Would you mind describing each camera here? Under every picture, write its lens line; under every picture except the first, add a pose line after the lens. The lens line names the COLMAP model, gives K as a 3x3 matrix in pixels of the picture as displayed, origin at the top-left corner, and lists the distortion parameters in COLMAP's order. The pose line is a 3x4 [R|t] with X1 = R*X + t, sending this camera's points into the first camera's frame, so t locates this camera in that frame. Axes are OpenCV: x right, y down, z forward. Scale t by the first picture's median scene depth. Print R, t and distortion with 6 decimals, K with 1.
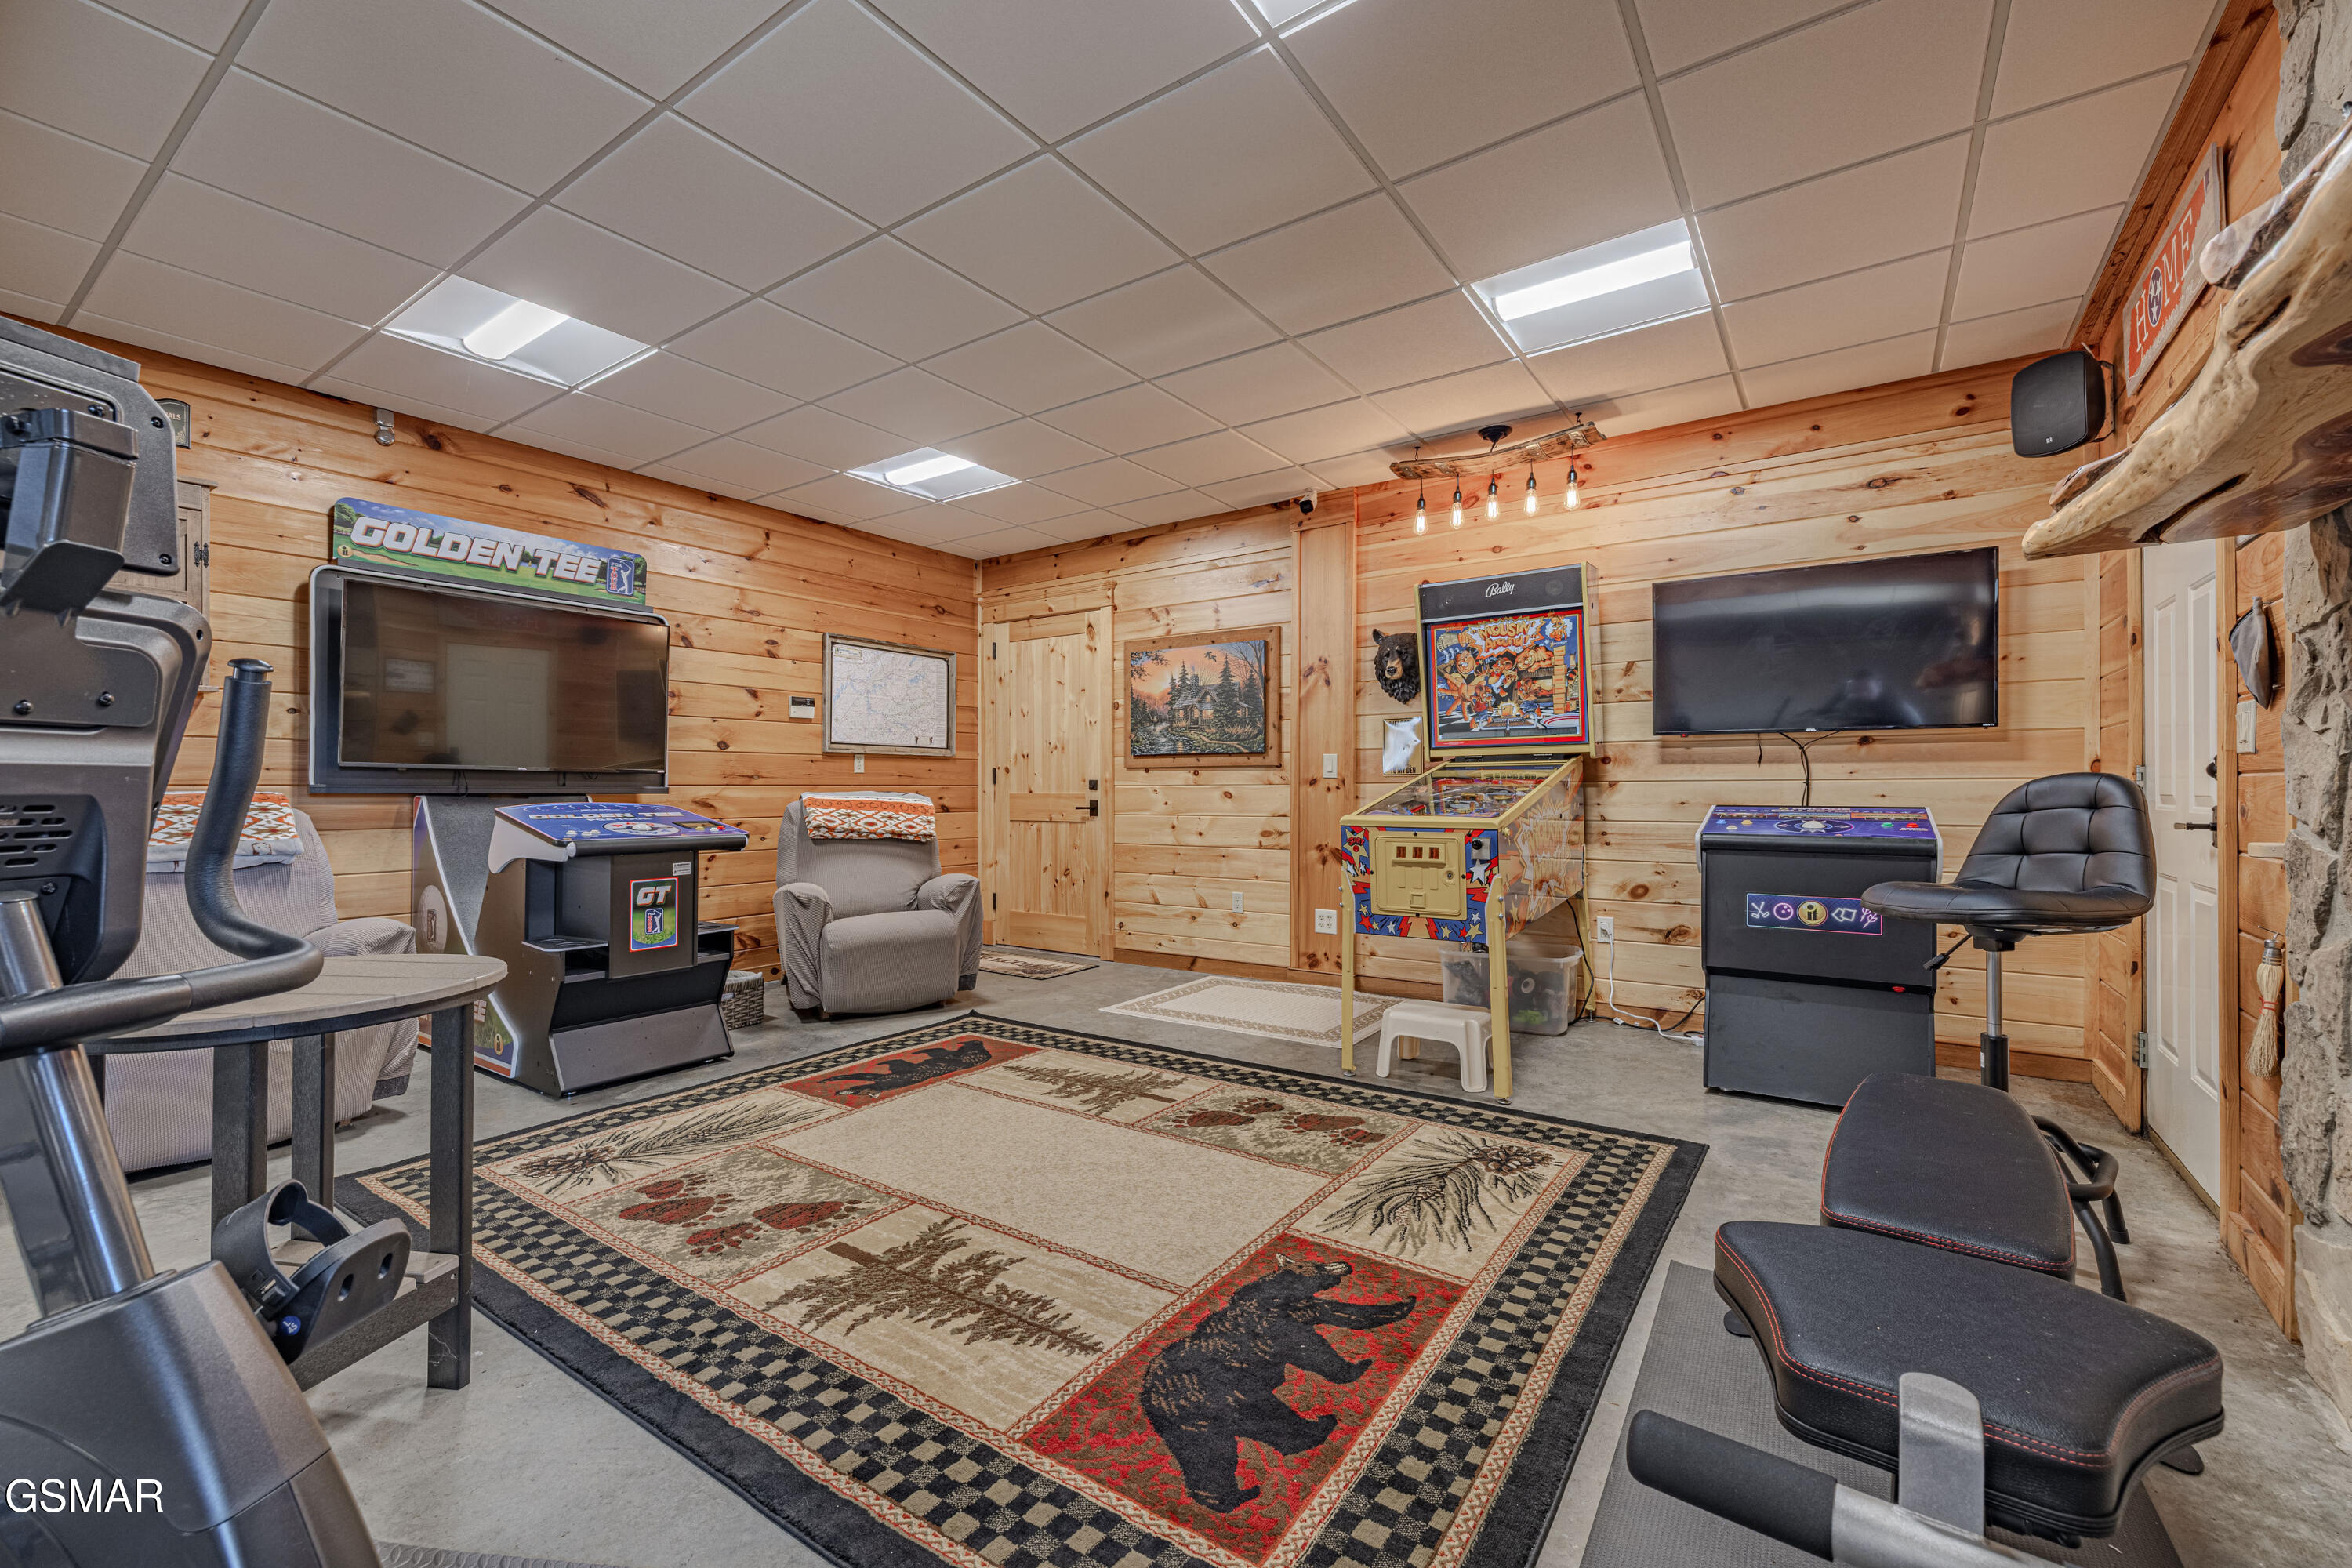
lens RADIAL K [[979.2, 0, 1168.3], [0, 979.2, 782.9], [0, 0, 1]] dist [0.001617, -0.000292]
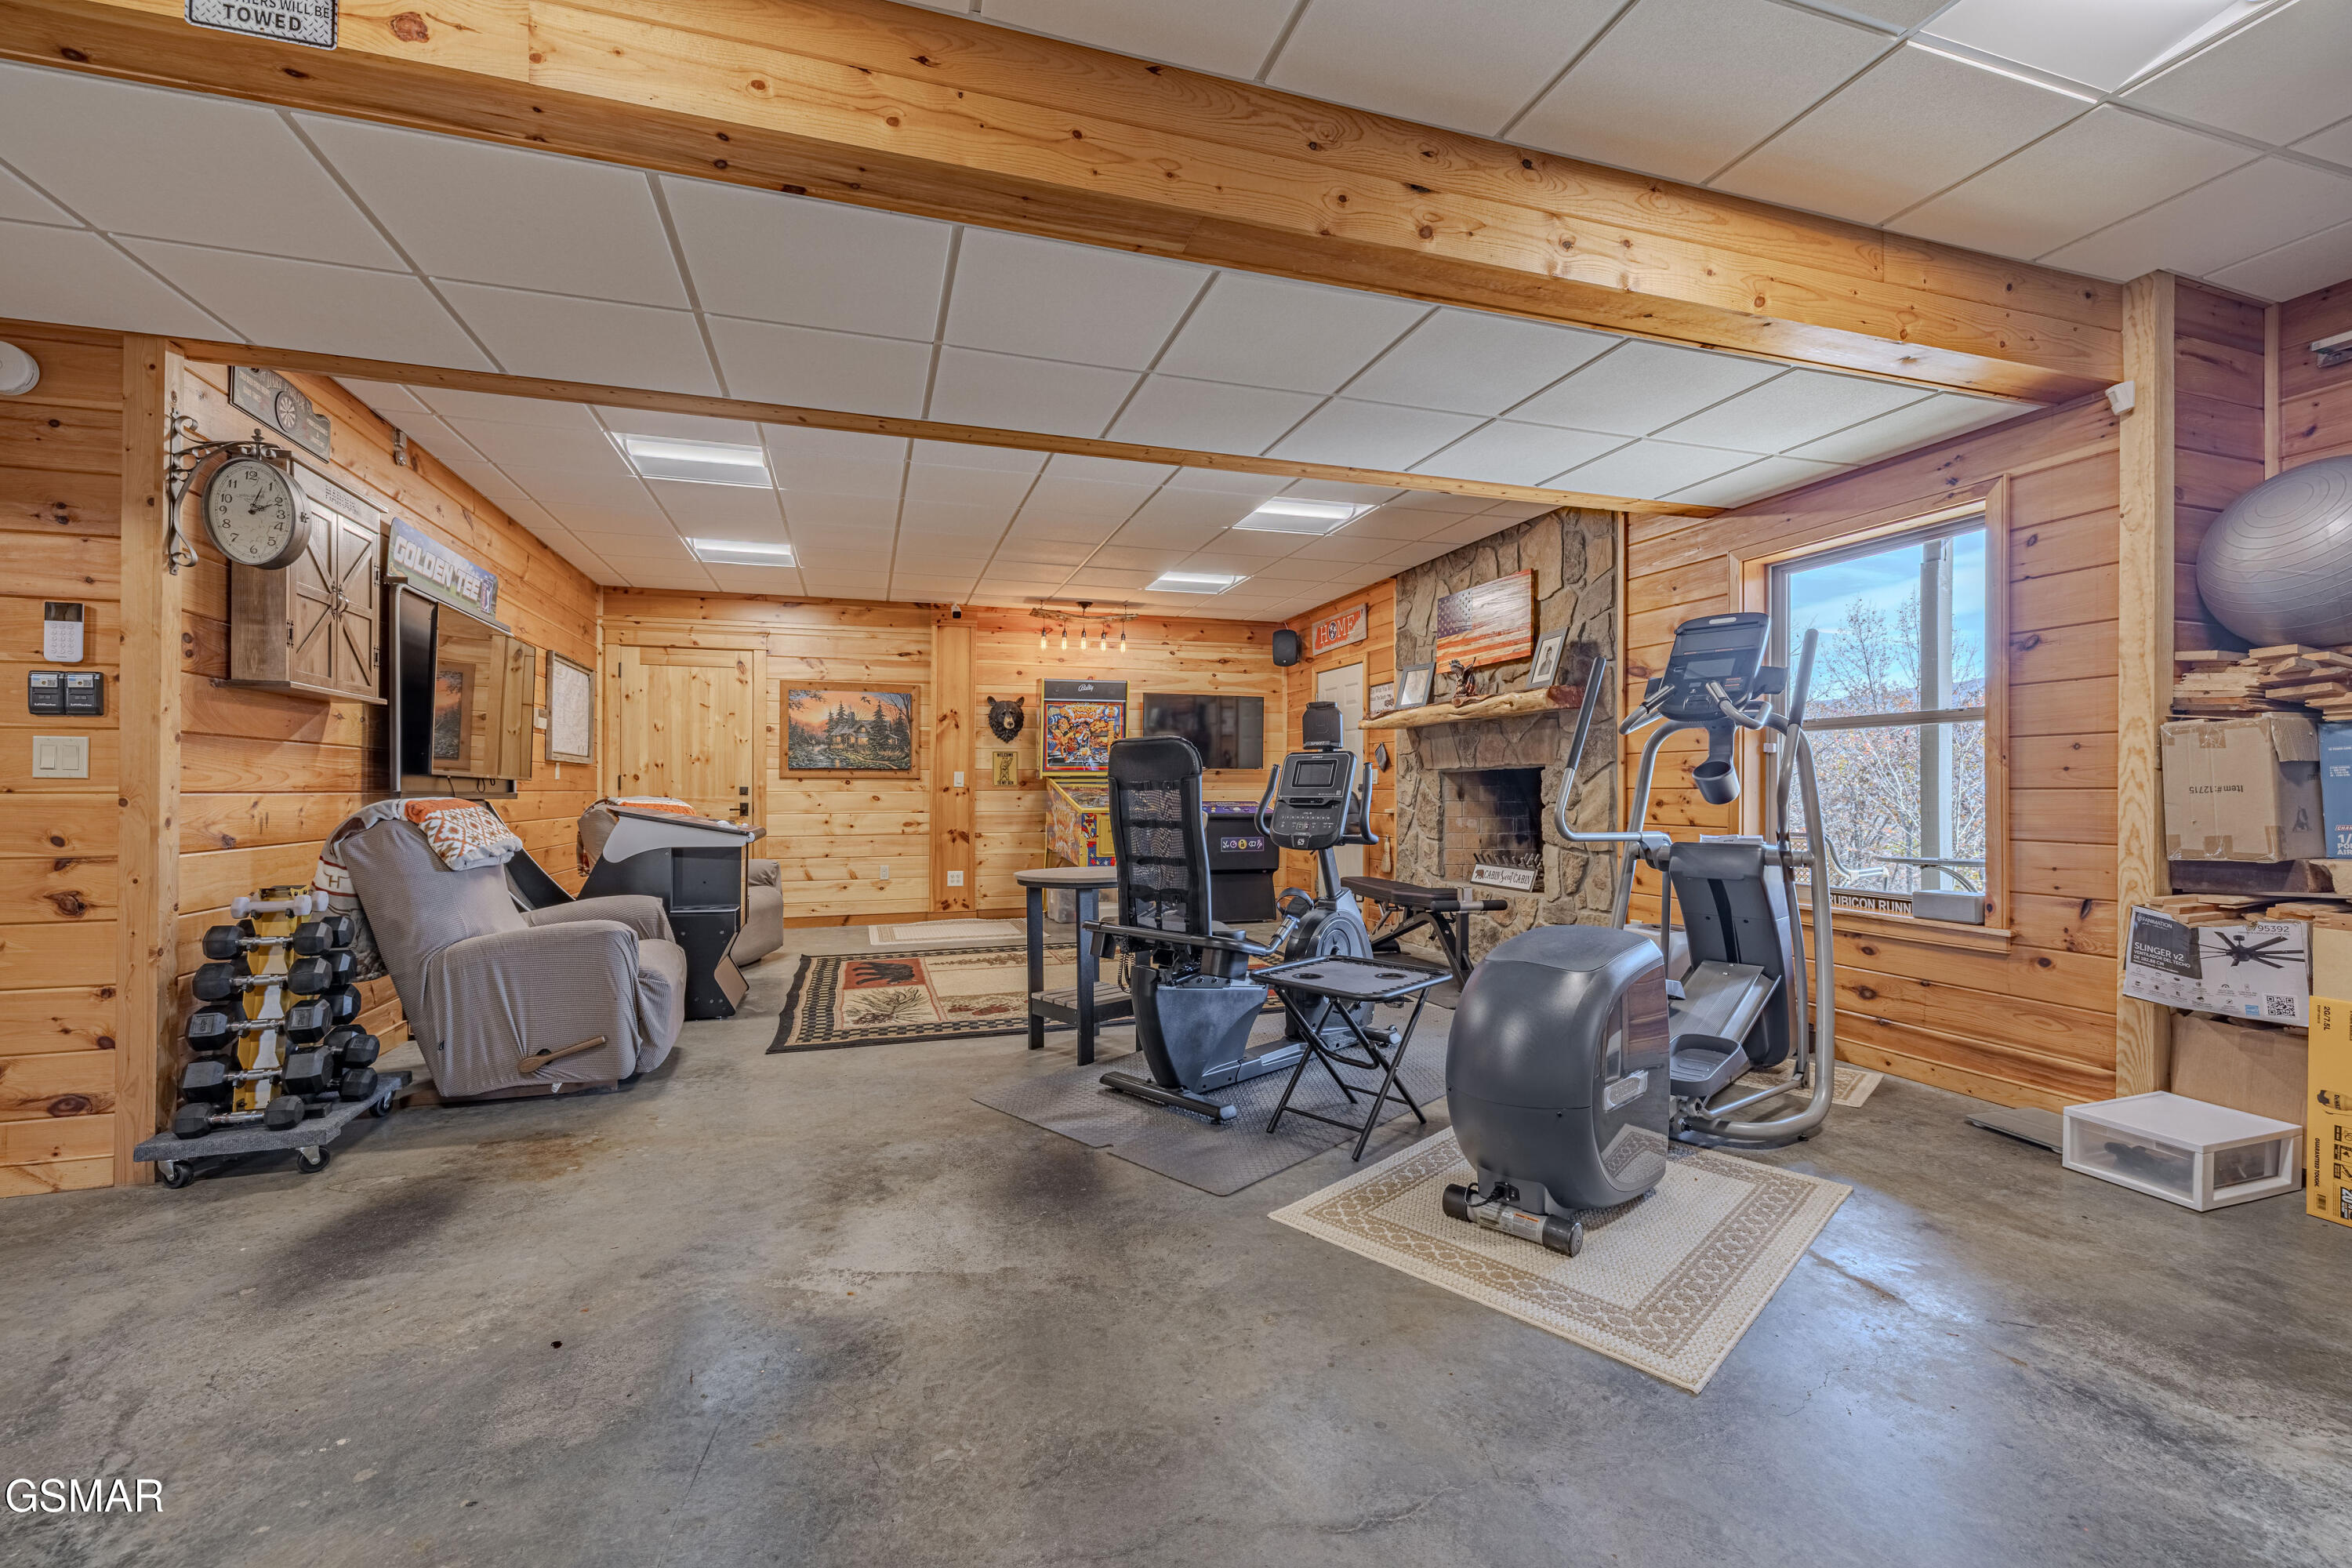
lens RADIAL K [[979.2, 0, 1171.1], [0, 979.2, 788.4], [0, 0, 1]] dist [0.001617, -0.000292]
pose [[0.606842, 0.004198, 0.794811, -1.043702], [-0.005627, 0.999984, -0.000986, -0.003997], [-0.794802, -0.003874, 0.606856, -0.265896]]
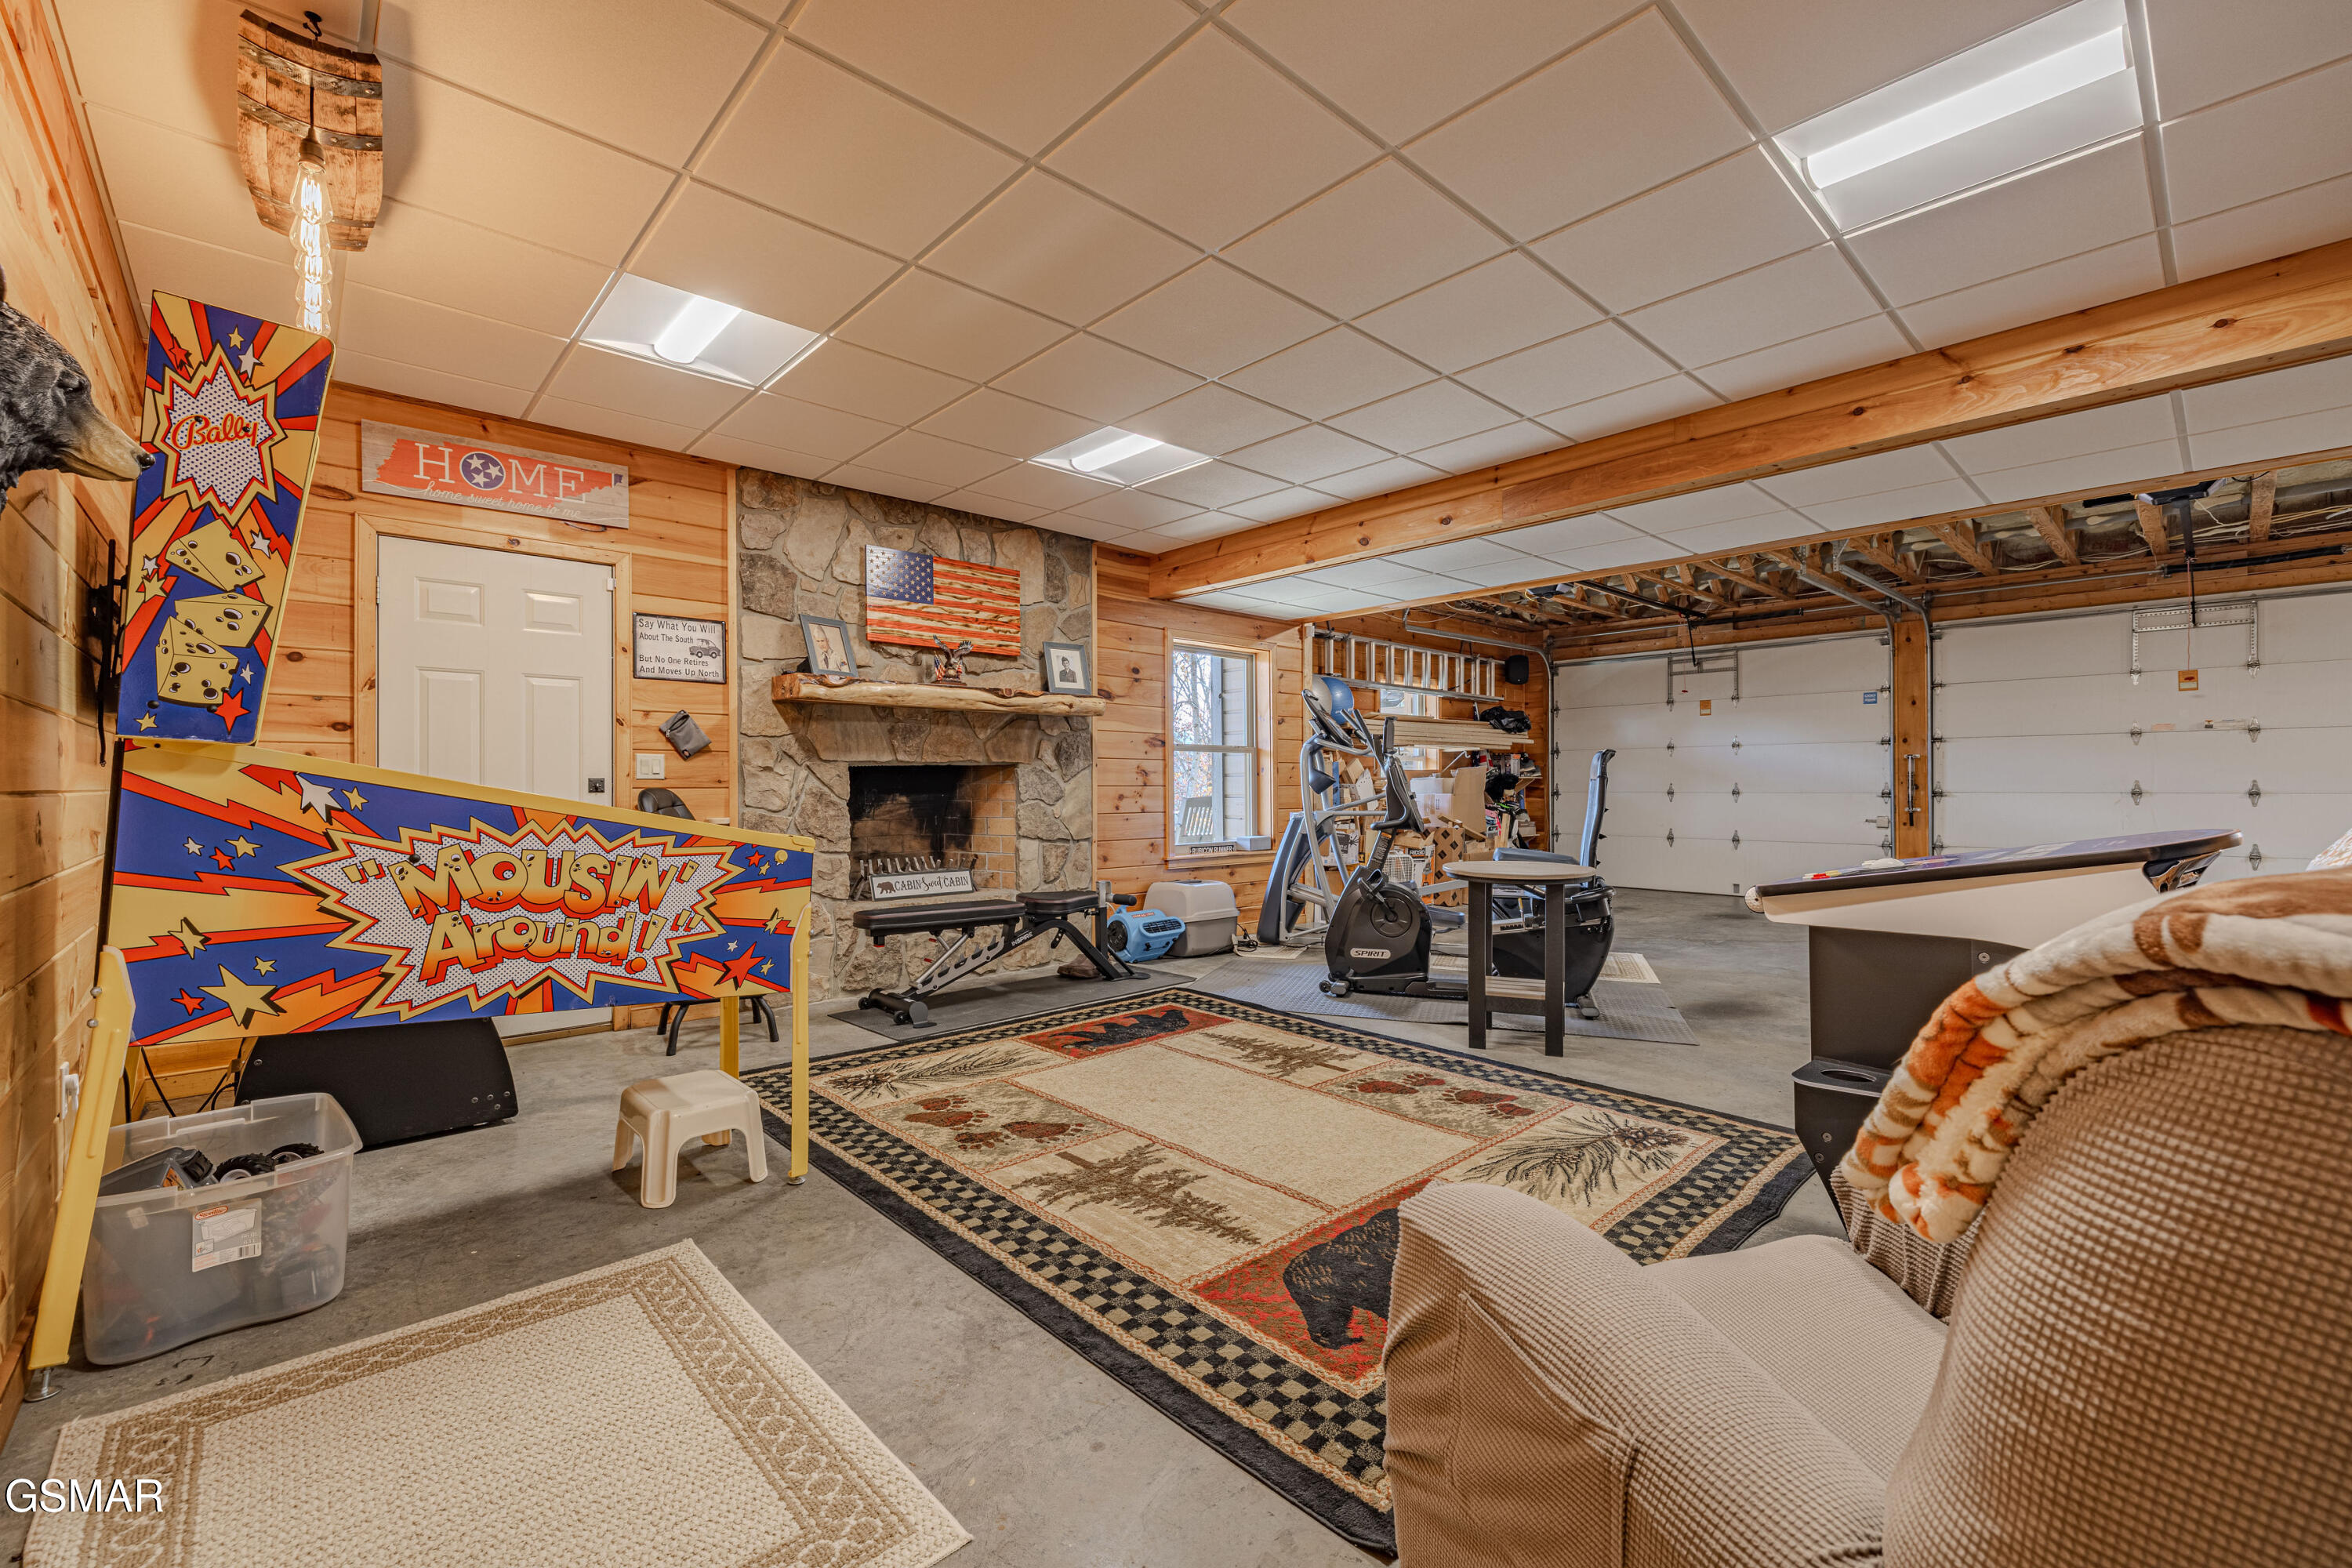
lens RADIAL K [[979.2, 0, 1165.6], [0, 979.2, 784.7], [0, 0, 1]] dist [0.001617, -0.000292]
pose [[-0.975463, 0.006345, 0.220071, -0.213397], [0.004928, 0.999963, -0.006988, 0.000593], [-0.220107, -0.005732, -0.975459, 1.389789]]
